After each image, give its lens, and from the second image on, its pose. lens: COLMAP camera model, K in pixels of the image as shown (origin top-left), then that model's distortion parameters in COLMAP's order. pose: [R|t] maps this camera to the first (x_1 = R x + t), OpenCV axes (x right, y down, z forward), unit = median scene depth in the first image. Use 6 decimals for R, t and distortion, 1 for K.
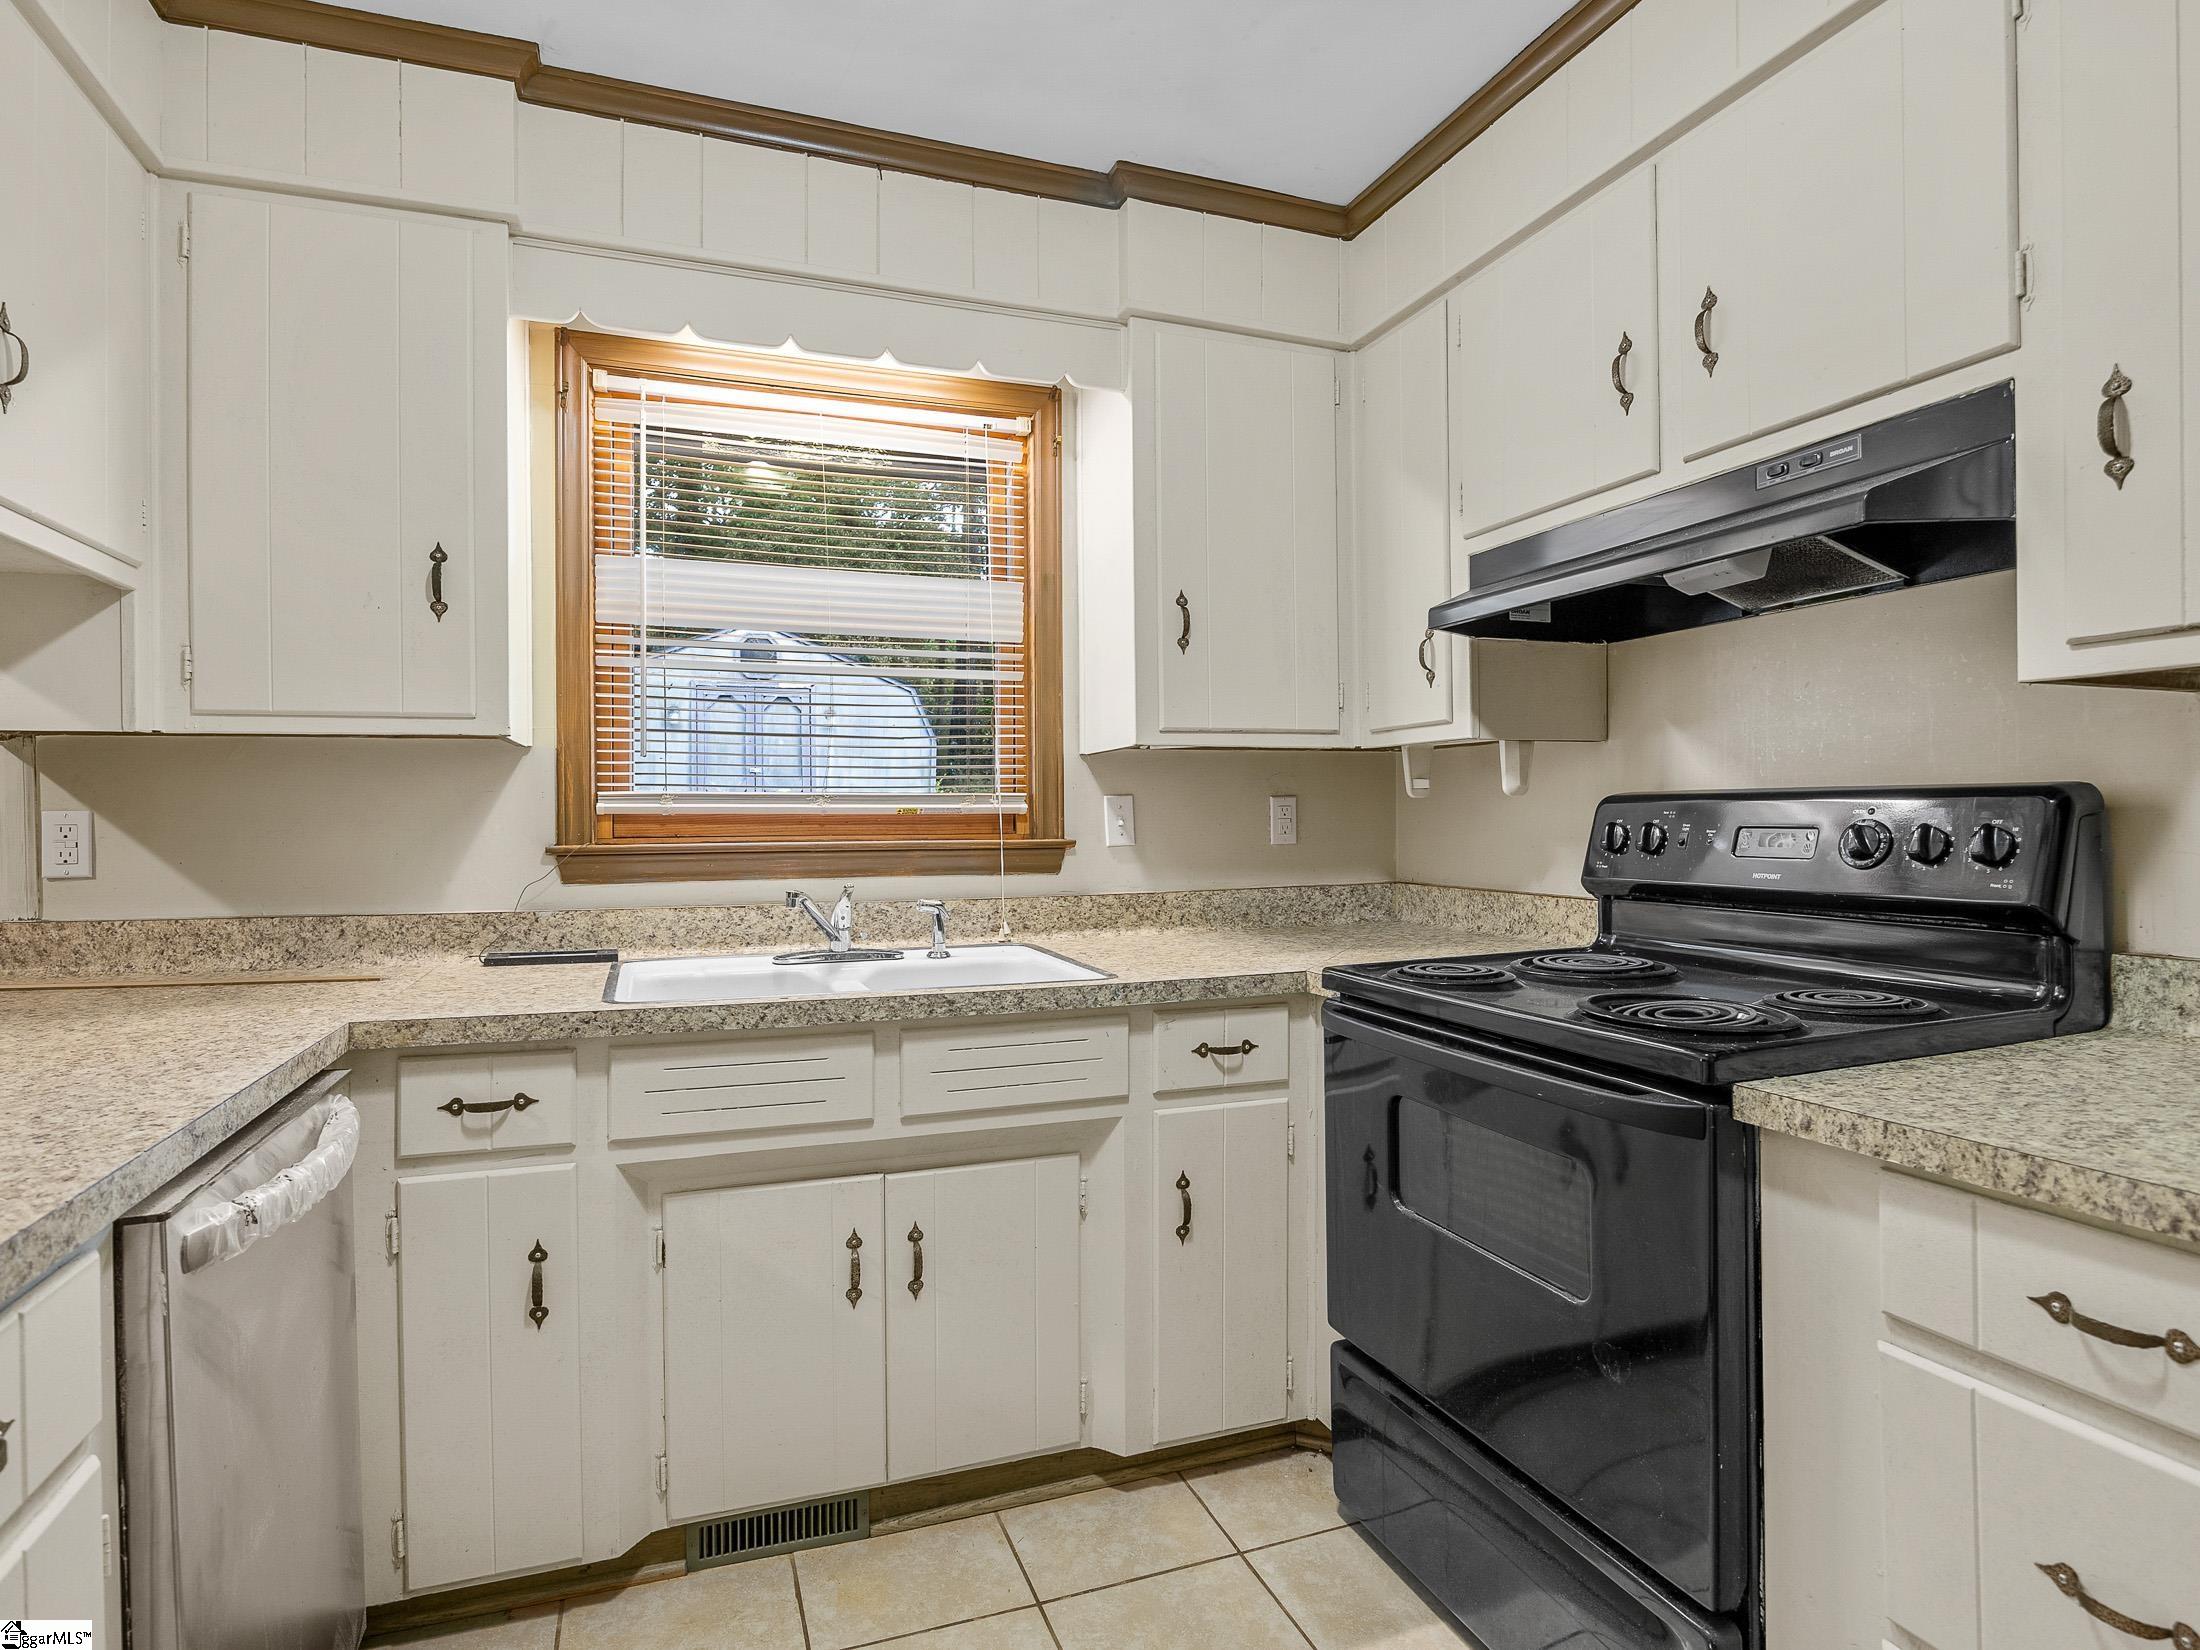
lens RADIAL K [[1138.7, 0, 1052.2], [0, 1138.7, 814.8], [0, 0, 1]] dist [-0.014355, 0.002342]
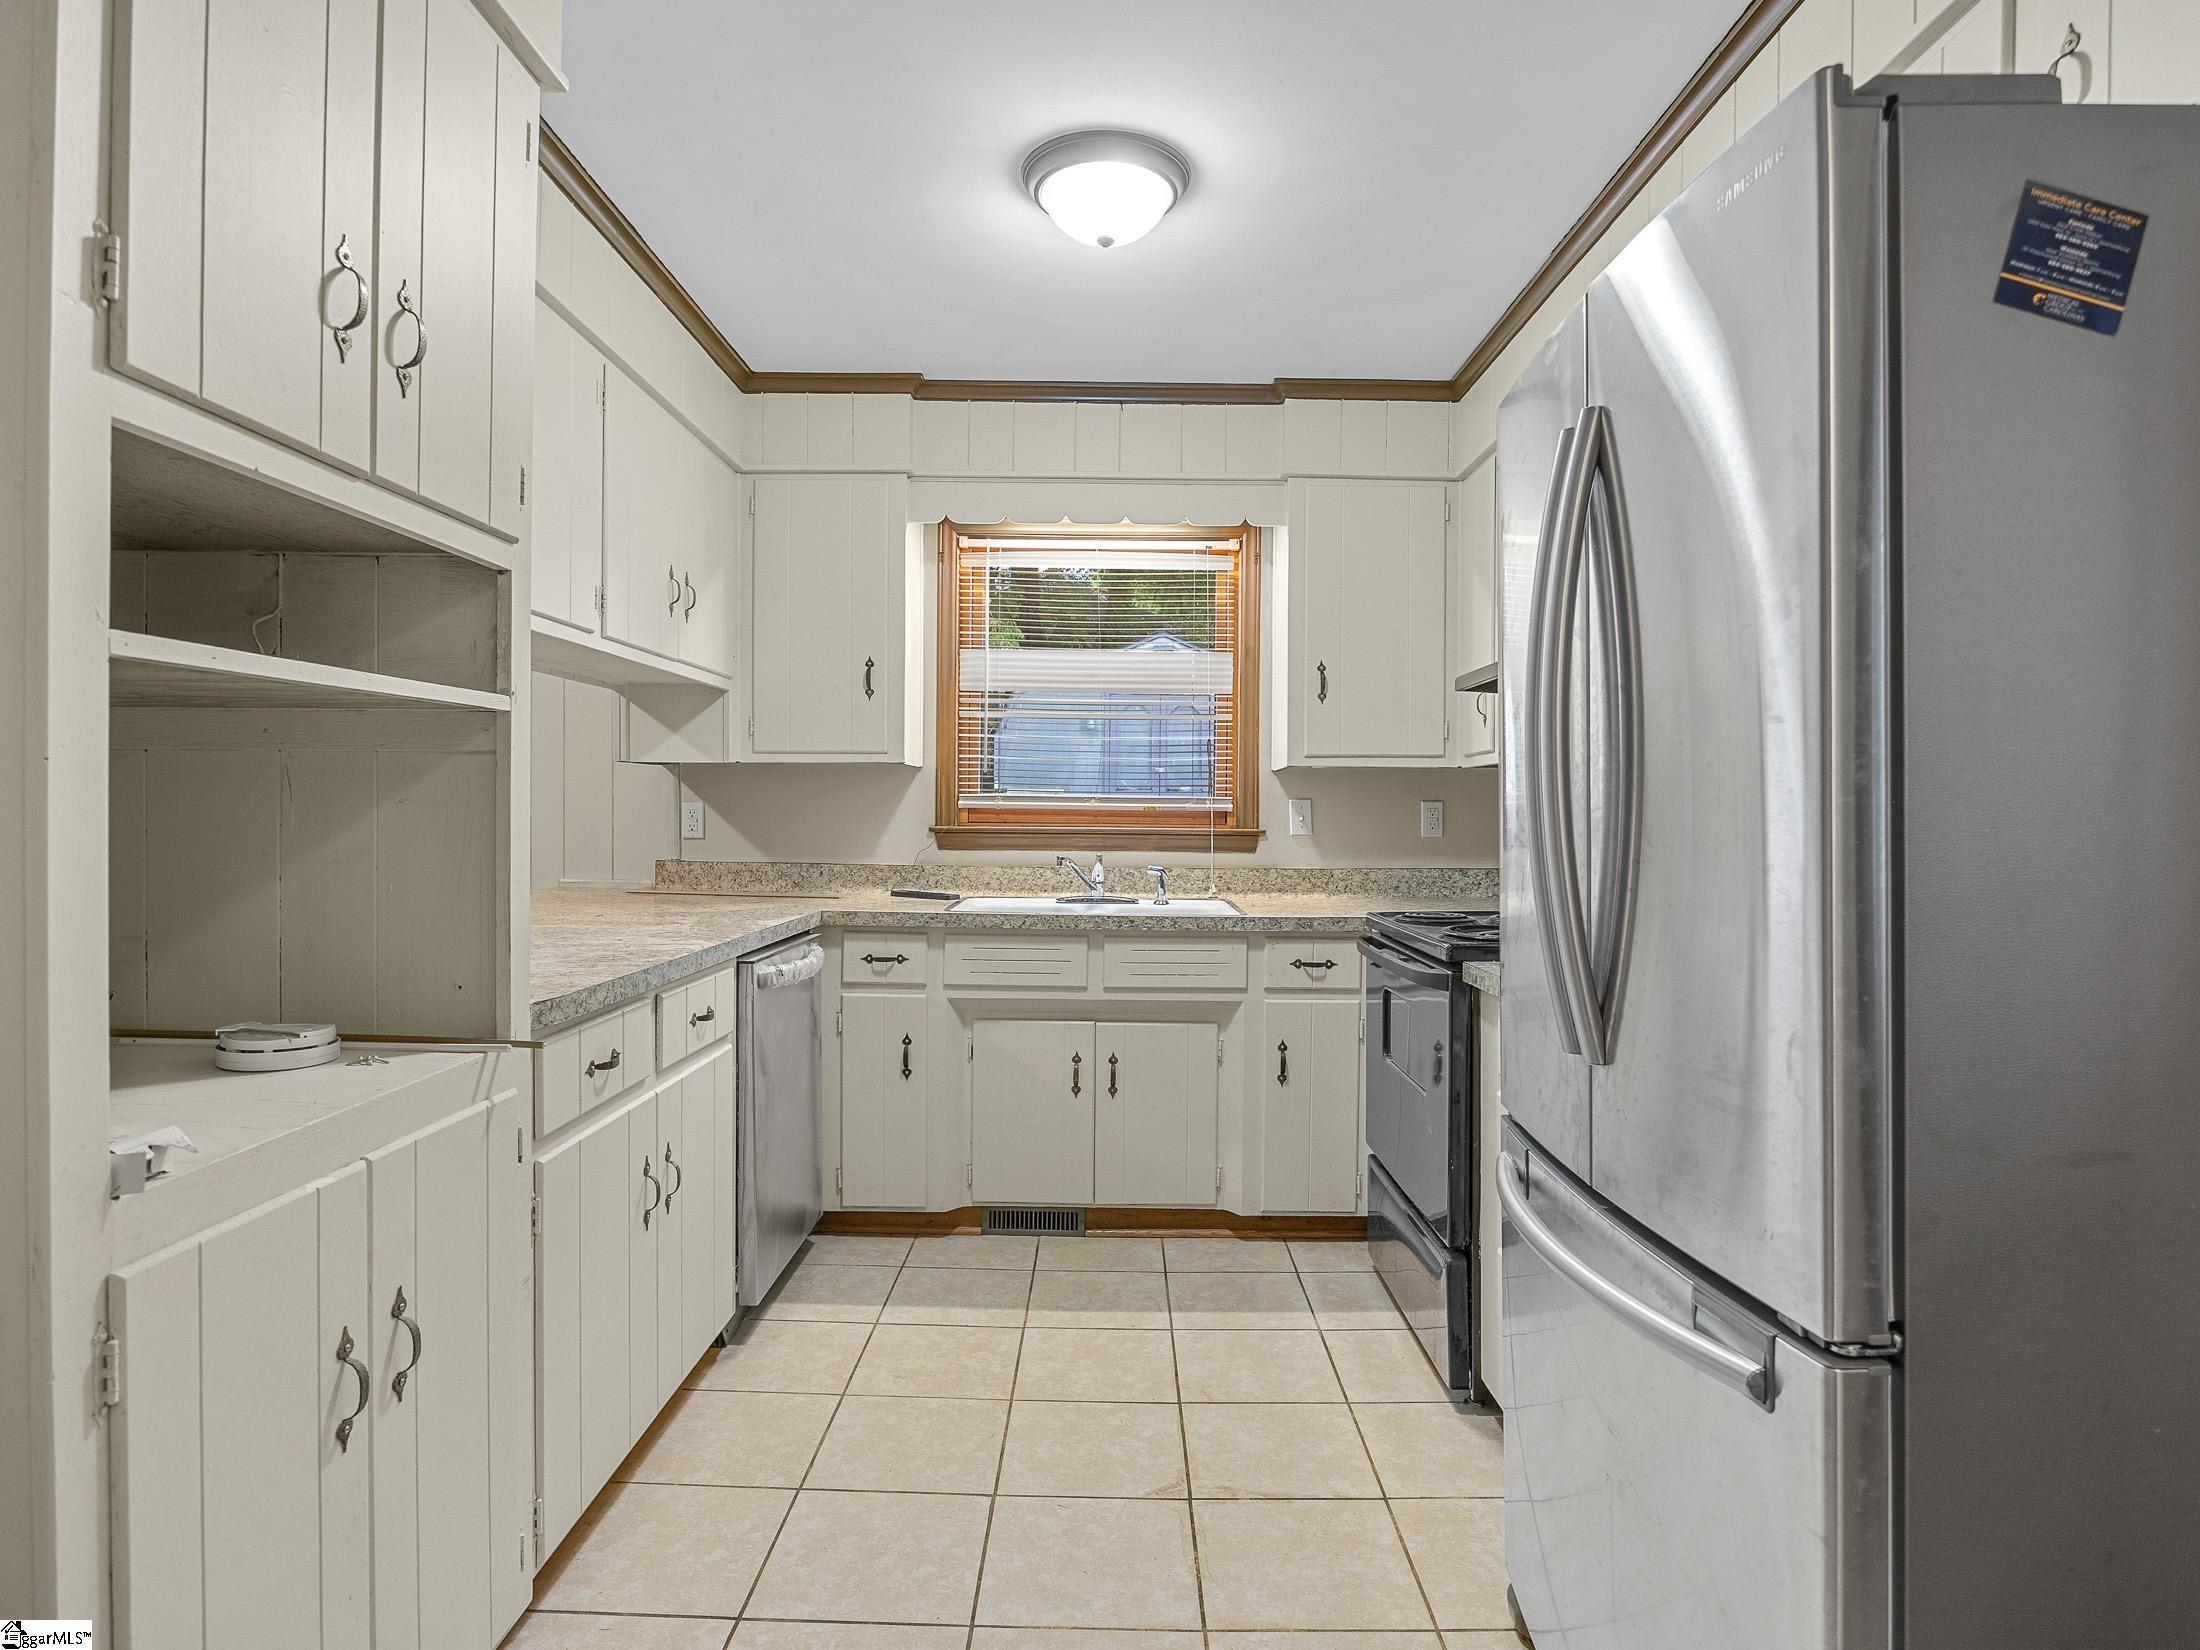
lens RADIAL K [[1207.7, 0, 1110.3], [0, 1207.7, 811.0], [0, 0, 1]] dist [-0.011765, 0.000364]
pose [[0.943796, 0.014343, -0.330218, 0.430987], [-0.014745, 0.999890, 0.001289, -0.001356], [0.330200, 0.003652, 0.943904, -0.646754]]
